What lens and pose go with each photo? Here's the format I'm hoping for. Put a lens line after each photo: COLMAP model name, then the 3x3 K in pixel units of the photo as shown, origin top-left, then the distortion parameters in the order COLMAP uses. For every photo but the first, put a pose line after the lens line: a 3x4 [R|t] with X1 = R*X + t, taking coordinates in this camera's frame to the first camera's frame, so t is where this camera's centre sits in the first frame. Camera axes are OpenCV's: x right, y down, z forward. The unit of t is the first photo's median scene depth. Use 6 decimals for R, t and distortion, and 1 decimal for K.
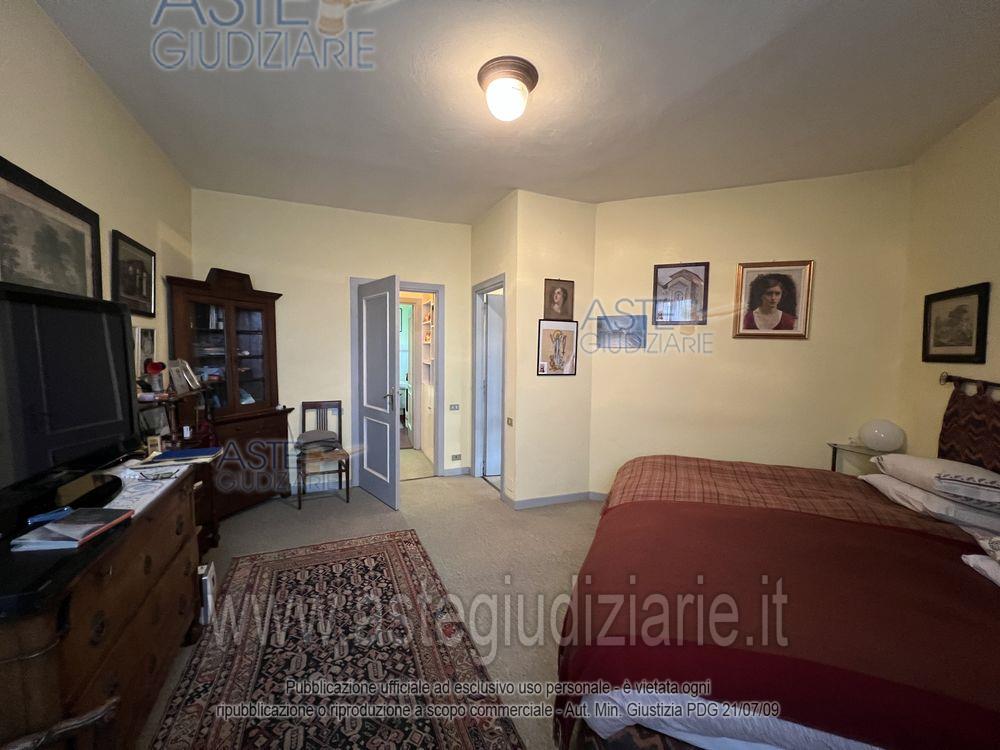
lens RADIAL K [[399.5, 0, 499.7], [0, 399.5, 374.4], [0, 0, 1]] dist [0.003209, -0.000480]
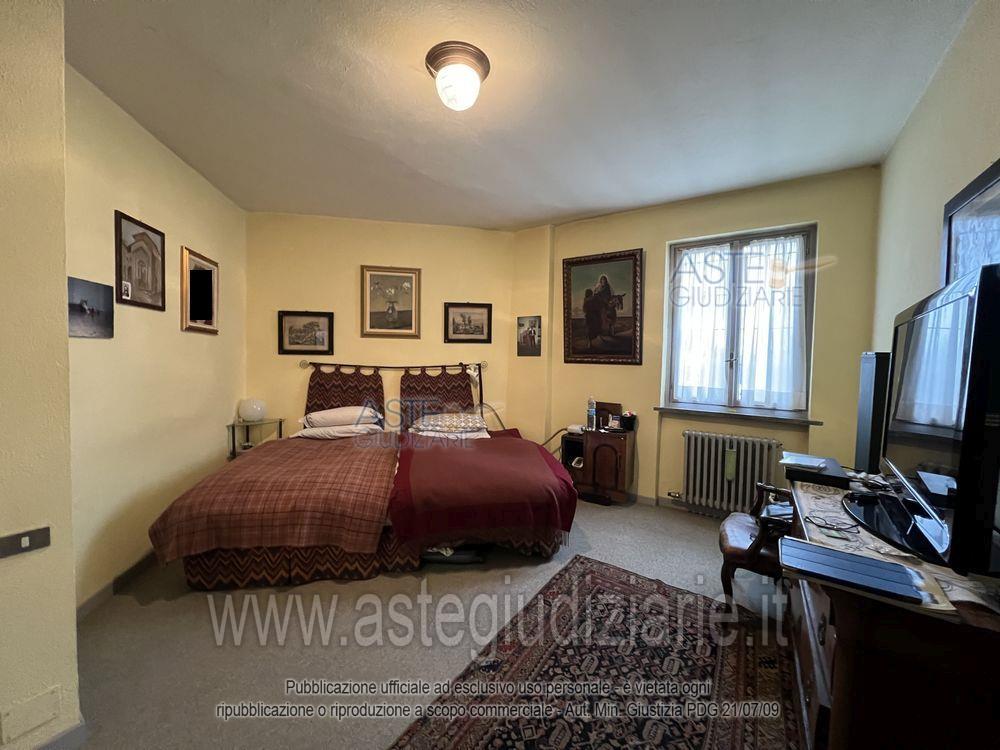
lens RADIAL K [[399.5, 0, 499.3], [0, 399.5, 369.6], [0, 0, 1]] dist [0.003209, -0.000480]
pose [[-0.547074, -0.047470, 0.835737, -0.756943], [0.028874, 0.996727, 0.075514, -0.072780], [-0.836586, 0.065443, -0.543912, 1.282686]]
